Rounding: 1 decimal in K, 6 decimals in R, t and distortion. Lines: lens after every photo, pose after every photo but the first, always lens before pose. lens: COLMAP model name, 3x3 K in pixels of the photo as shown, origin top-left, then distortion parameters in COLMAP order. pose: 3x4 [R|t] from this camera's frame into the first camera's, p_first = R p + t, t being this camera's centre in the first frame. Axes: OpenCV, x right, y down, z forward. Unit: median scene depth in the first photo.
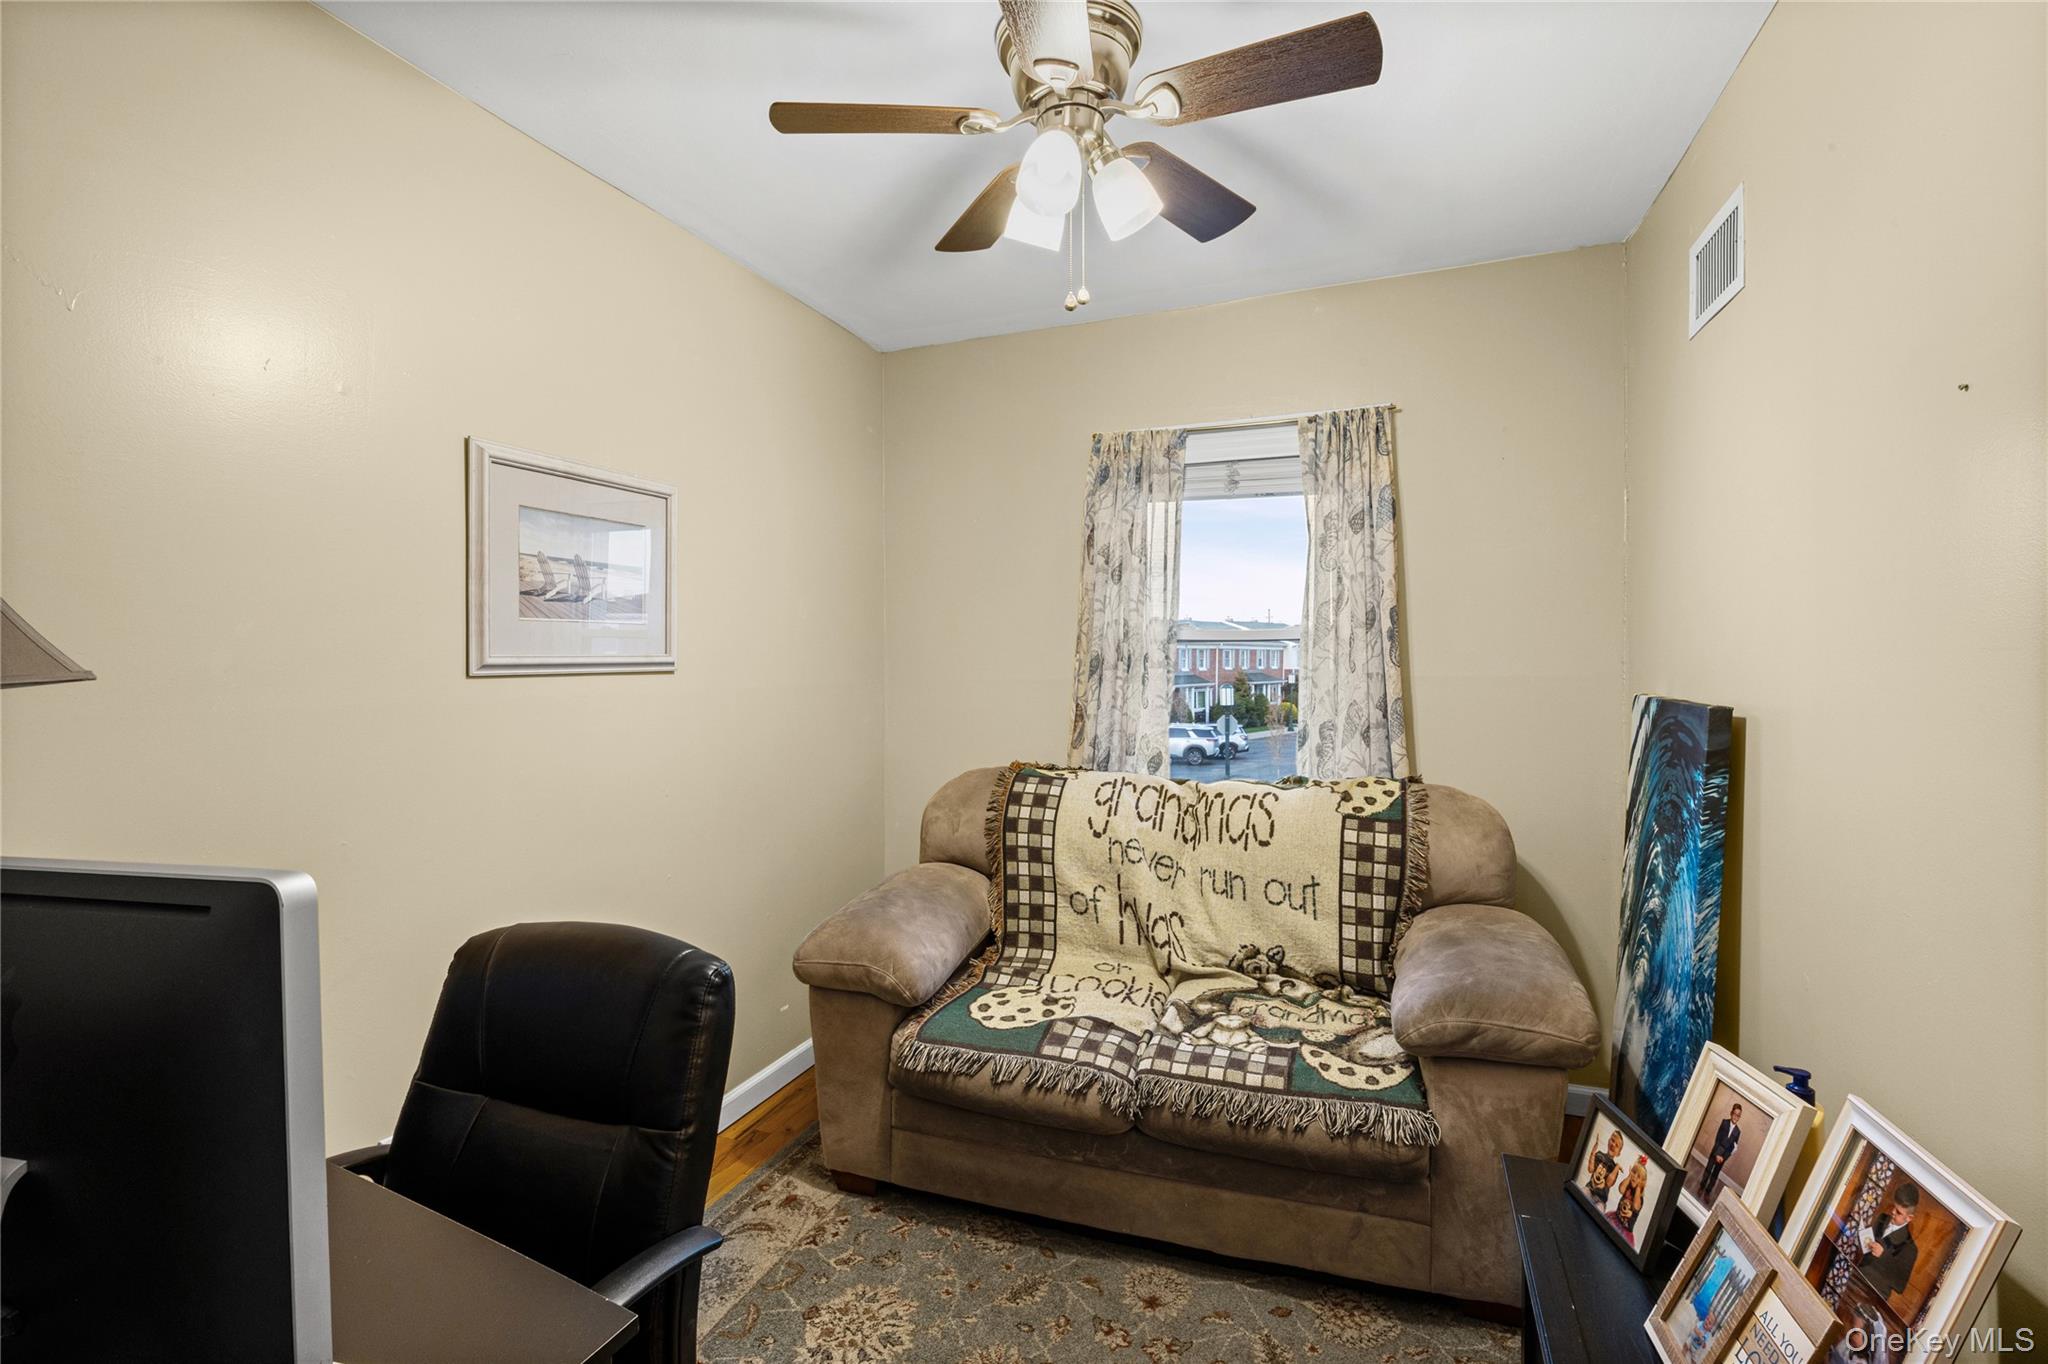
lens RADIAL K [[923.2, 0, 1018.5], [0, 923.2, 677.6], [0, 0, 1]] dist [0.003597, 0.000447]
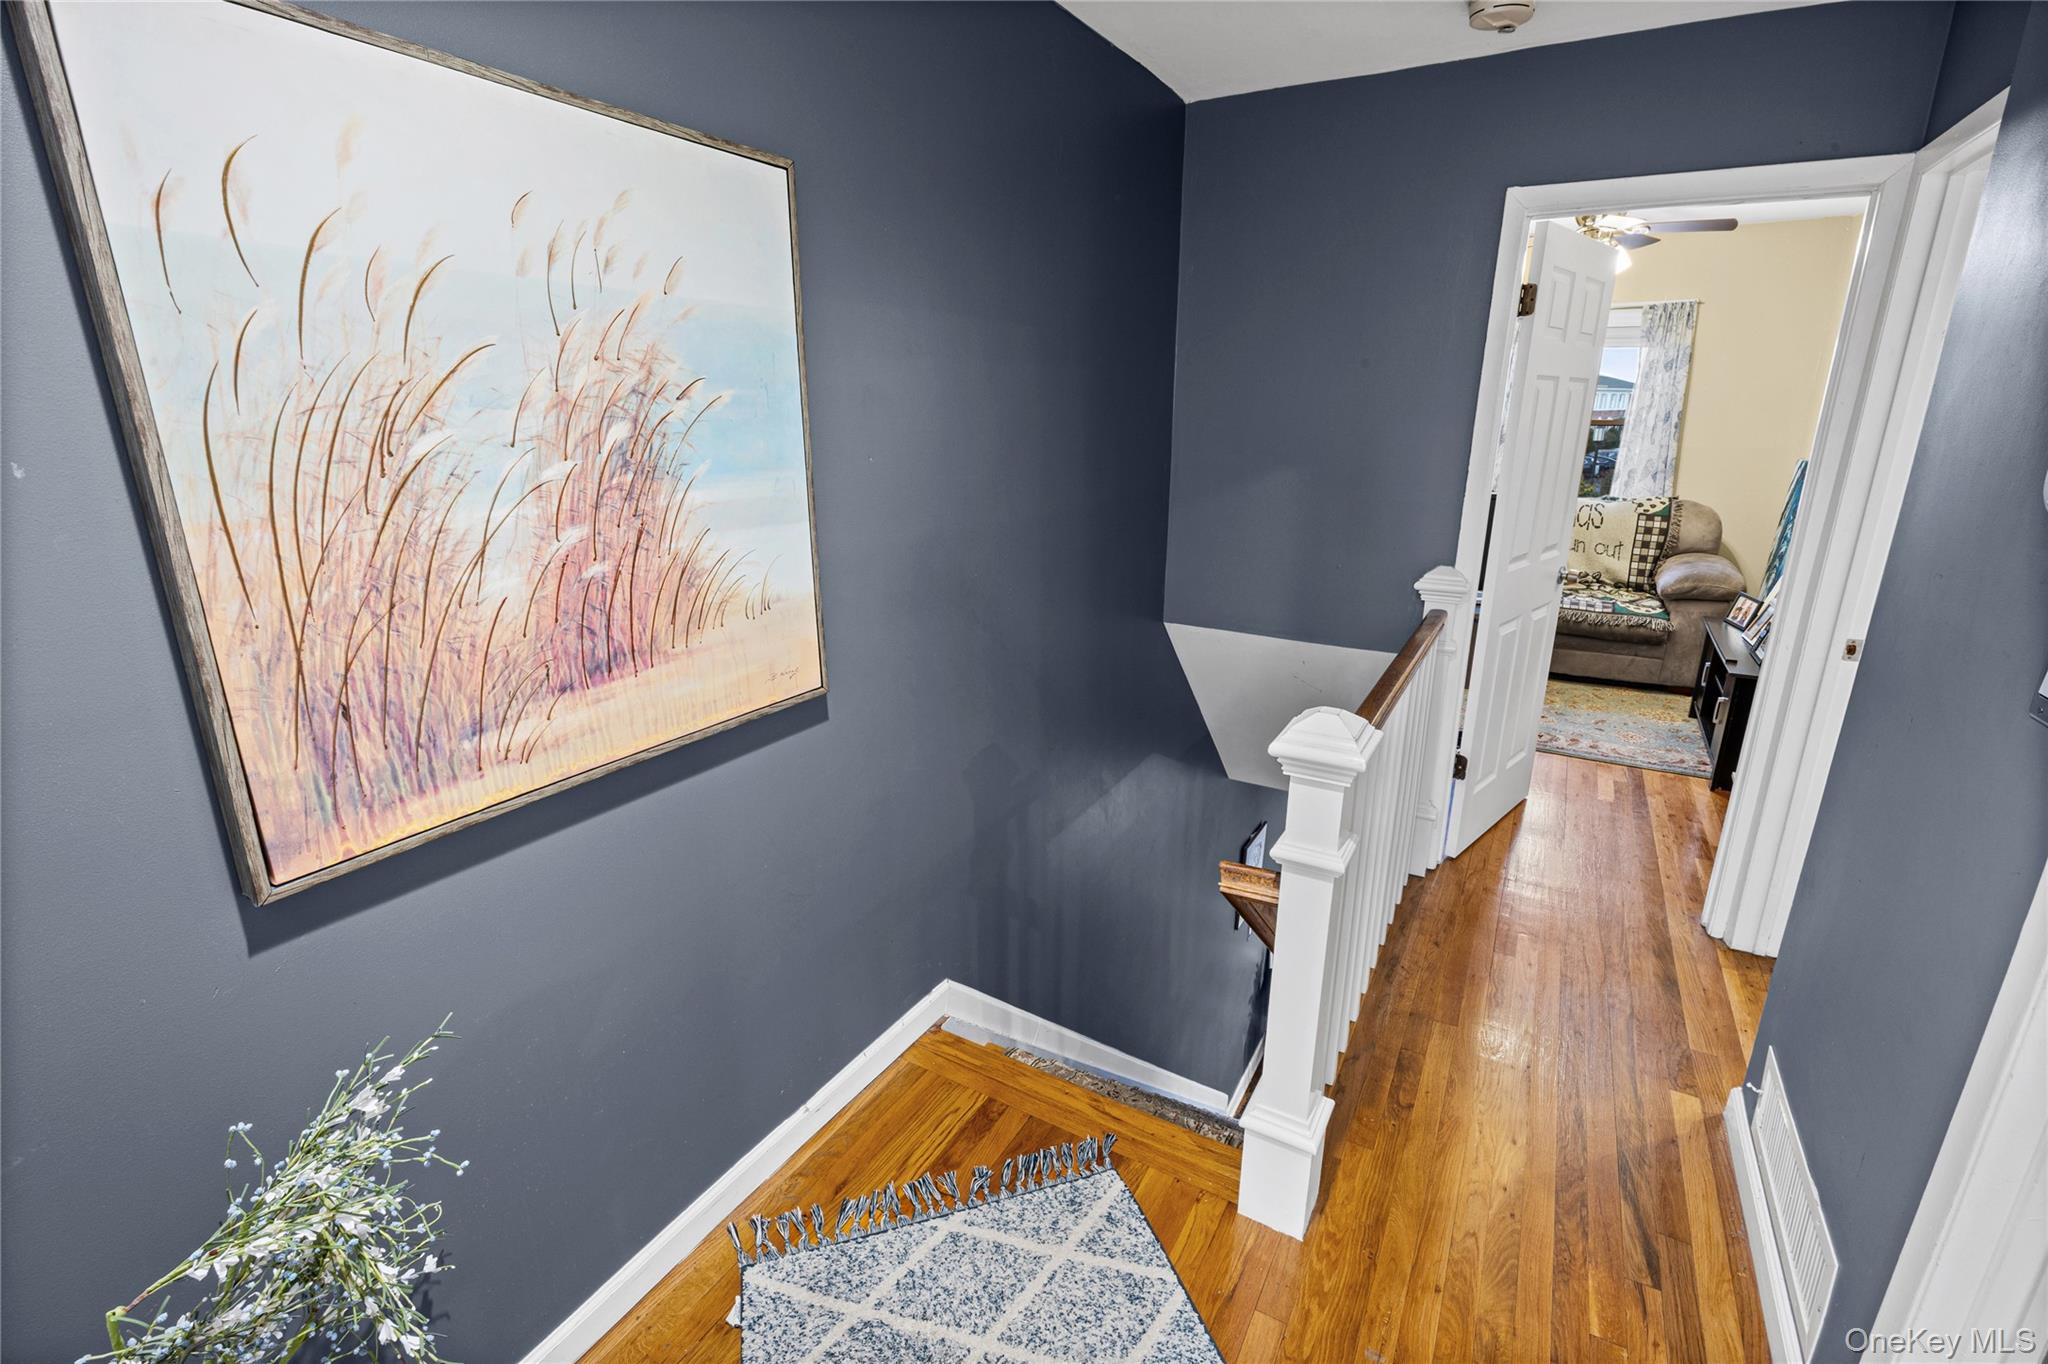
lens RADIAL K [[923.2, 0, 1027.8], [0, 923.2, 685.8], [0, 0, 1]] dist [0.003597, 0.000447]
pose [[0.990454, 0.034810, -0.133379, -0.790660], [0.004104, 0.959713, 0.280951, -0.081583], [0.137785, -0.278817, 0.950409, -1.418205]]
